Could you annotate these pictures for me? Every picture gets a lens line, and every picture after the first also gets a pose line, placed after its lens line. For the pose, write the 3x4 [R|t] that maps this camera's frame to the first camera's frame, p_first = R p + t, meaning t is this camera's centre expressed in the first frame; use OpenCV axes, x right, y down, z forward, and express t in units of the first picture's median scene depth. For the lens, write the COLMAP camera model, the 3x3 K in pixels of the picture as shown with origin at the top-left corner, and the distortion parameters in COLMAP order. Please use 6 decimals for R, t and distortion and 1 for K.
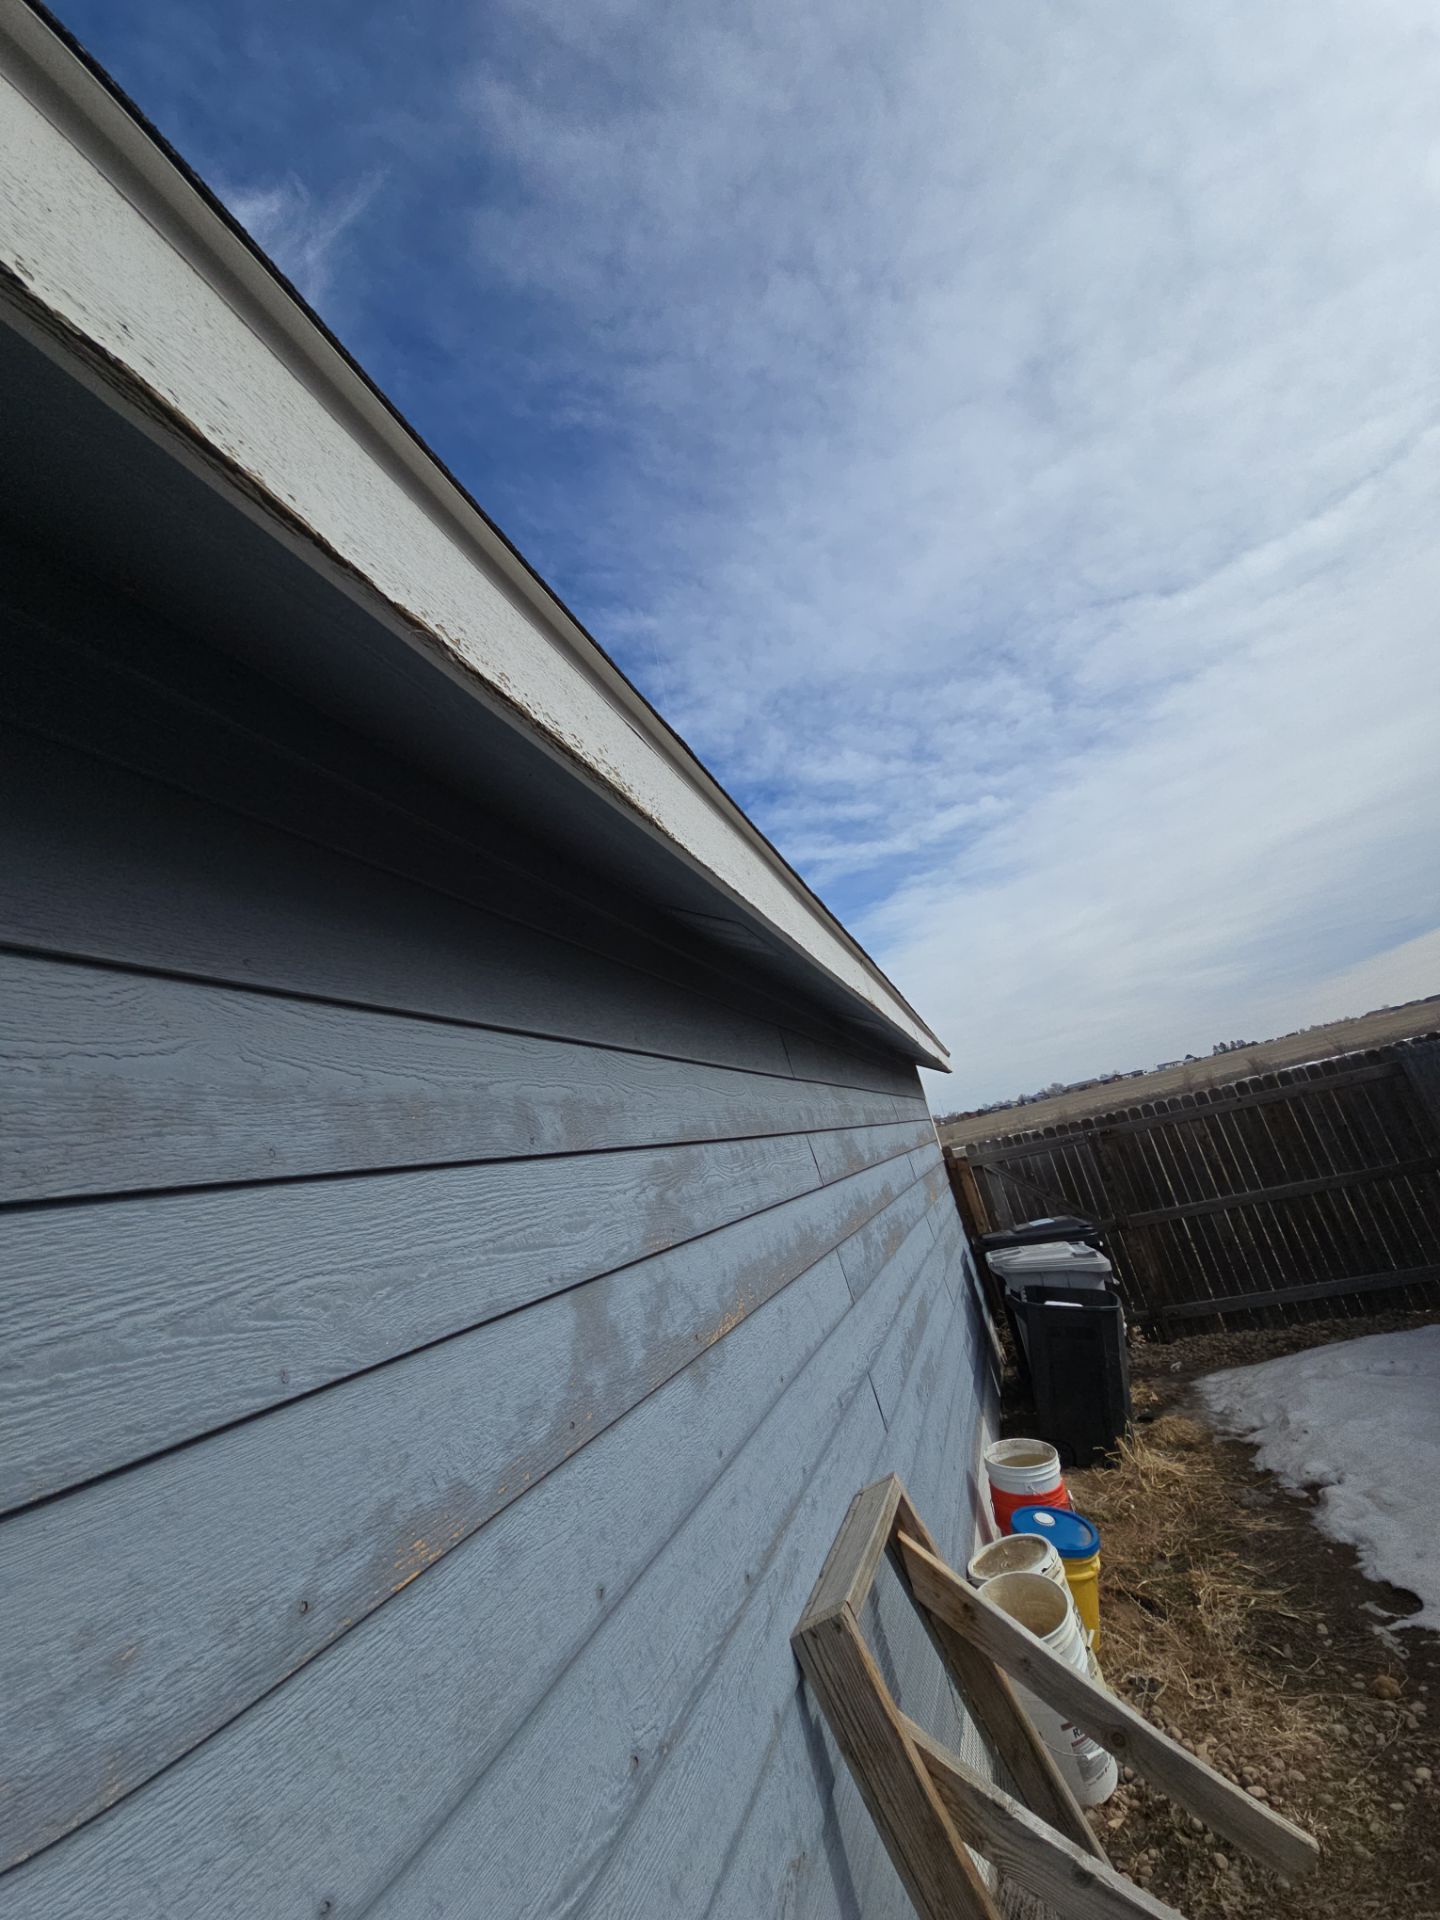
lens RADIAL K [[777.6, 0, 717.2], [0, 777.6, 951.0], [0, 0, 1]] dist [0.005016, -0.006381]
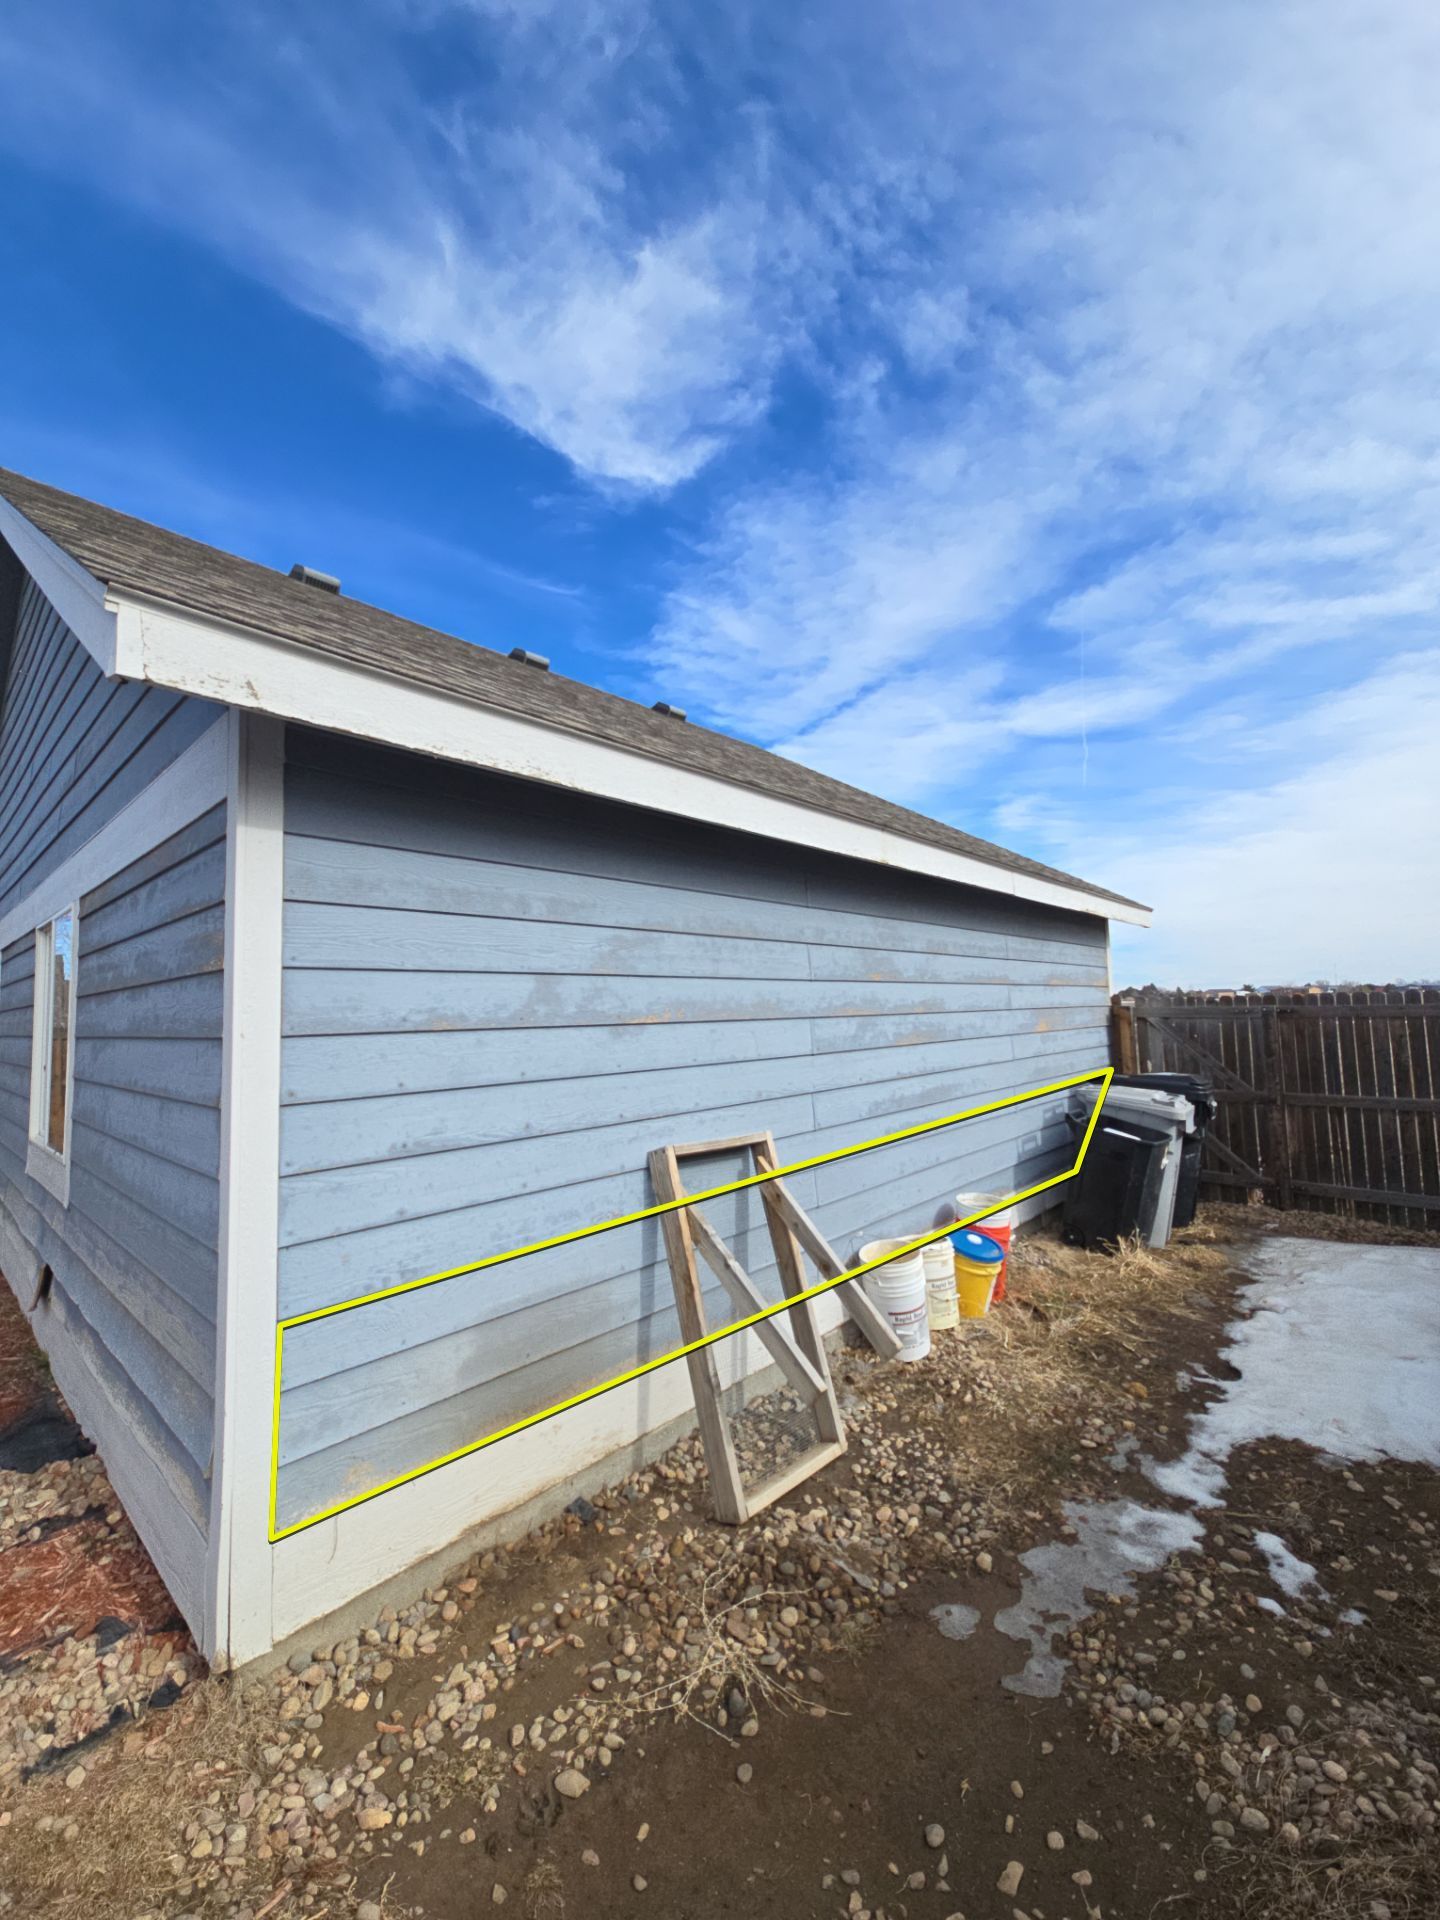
lens RADIAL K [[777.6, 0, 714.9], [0, 777.6, 959.3], [0, 0, 1]] dist [0.005016, -0.006381]
pose [[0.905436, 0.179611, -0.384611, 1.055582], [-0.069830, 0.956750, 0.282406, -0.288713], [0.418699, -0.228843, 0.878818, -0.767514]]
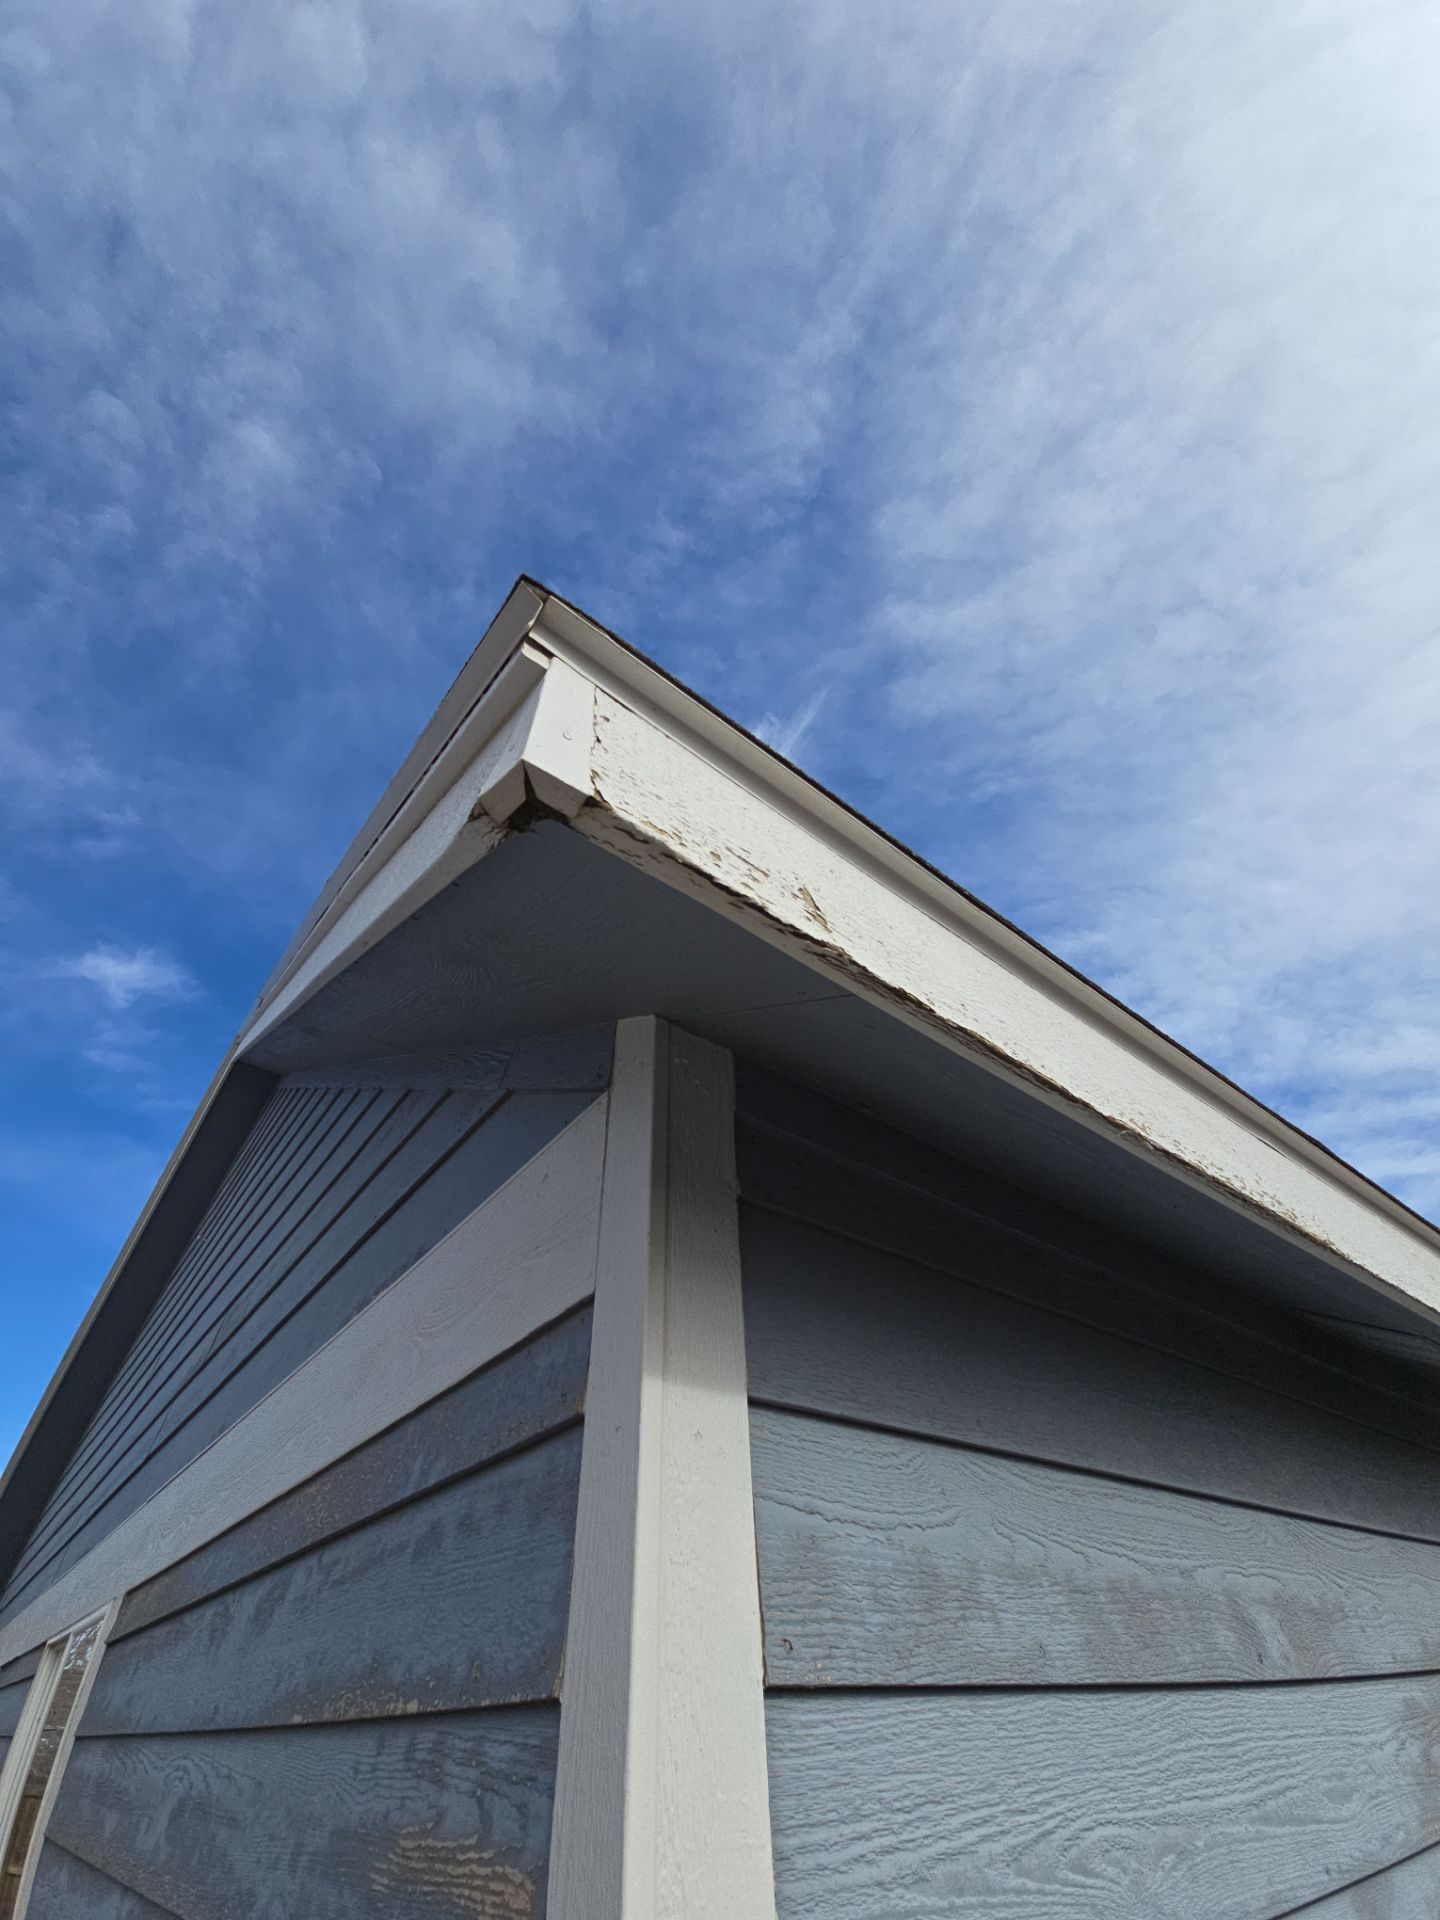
lens RADIAL K [[777.6, 0, 713.5], [0, 777.6, 954.0], [0, 0, 1]] dist [0.005016, -0.006381]
pose [[0.834562, -0.219264, -0.505401, -0.119386], [-0.008588, 0.912095, -0.409888, -0.080244], [0.550847, 0.346417, 0.759317, -0.171181]]
